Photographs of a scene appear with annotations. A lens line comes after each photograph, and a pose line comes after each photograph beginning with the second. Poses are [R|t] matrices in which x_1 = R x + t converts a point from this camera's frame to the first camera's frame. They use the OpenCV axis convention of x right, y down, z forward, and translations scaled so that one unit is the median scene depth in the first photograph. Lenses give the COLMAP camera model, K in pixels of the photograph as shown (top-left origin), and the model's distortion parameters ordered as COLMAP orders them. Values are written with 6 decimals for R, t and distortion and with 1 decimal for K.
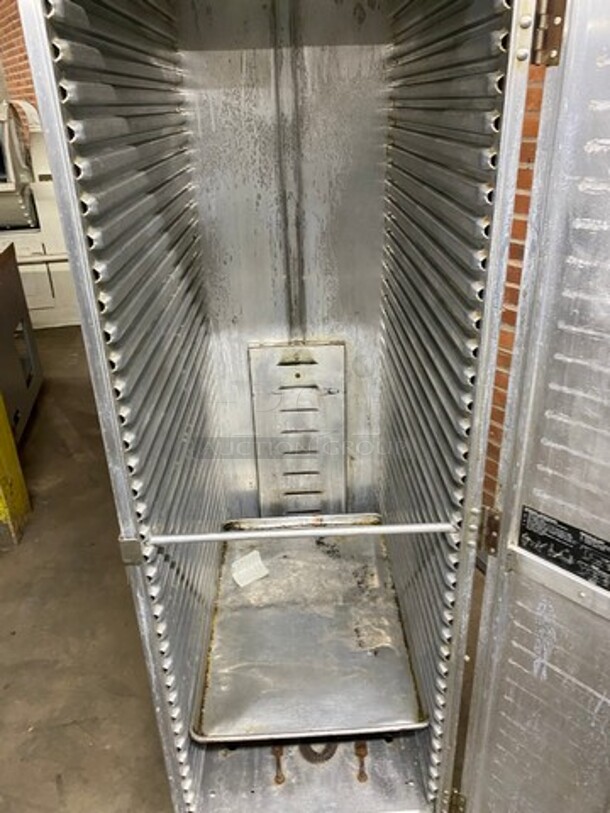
lens RADIAL K [[620.2, 0, 318.8], [0, 620.2, 401.1], [0, 0, 1]] dist [0.008178, -0.004463]
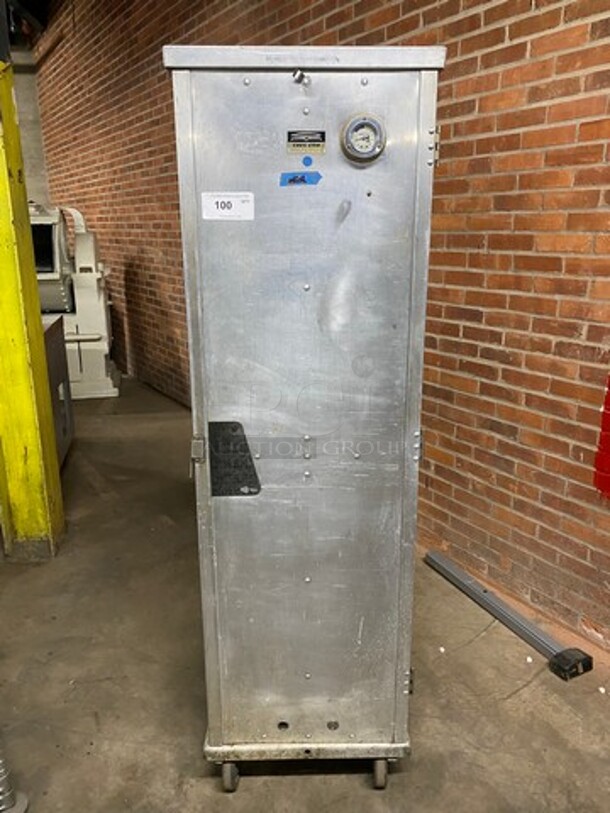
lens RADIAL K [[620.2, 0, 306.4], [0, 620.2, 403.5], [0, 0, 1]] dist [0.008178, -0.004463]
pose [[0.999627, 0.022322, -0.015744, -0.000812], [-0.024601, 0.986186, -0.163806, 0.157221], [0.011870, 0.164132, 0.986367, -0.238093]]
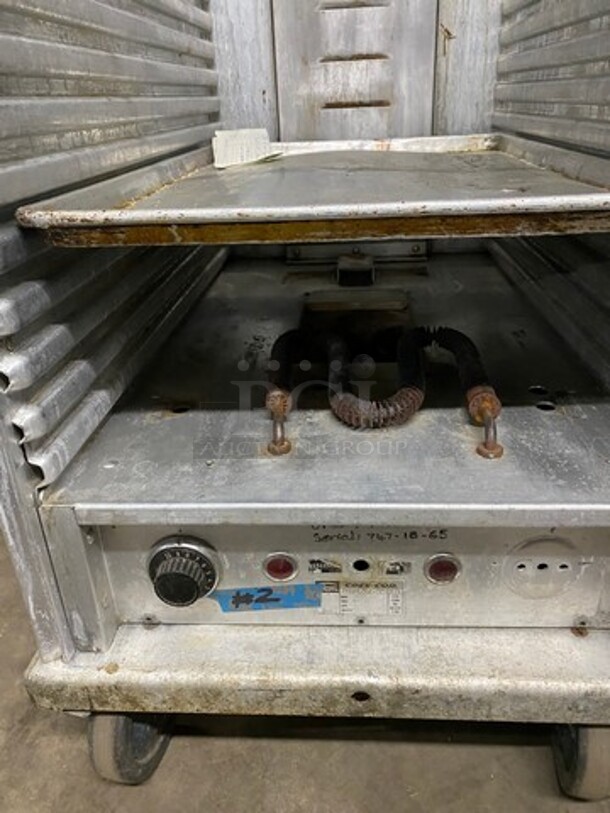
lens RADIAL K [[620.2, 0, 309.3], [0, 620.2, 407.3], [0, 0, 1]] dist [0.008178, -0.004463]
pose [[0.994944, 0.036781, -0.093455, -0.003952], [-0.034633, 0.999100, 0.024499, 0.344628], [0.094272, -0.021139, 0.995322, 0.363501]]
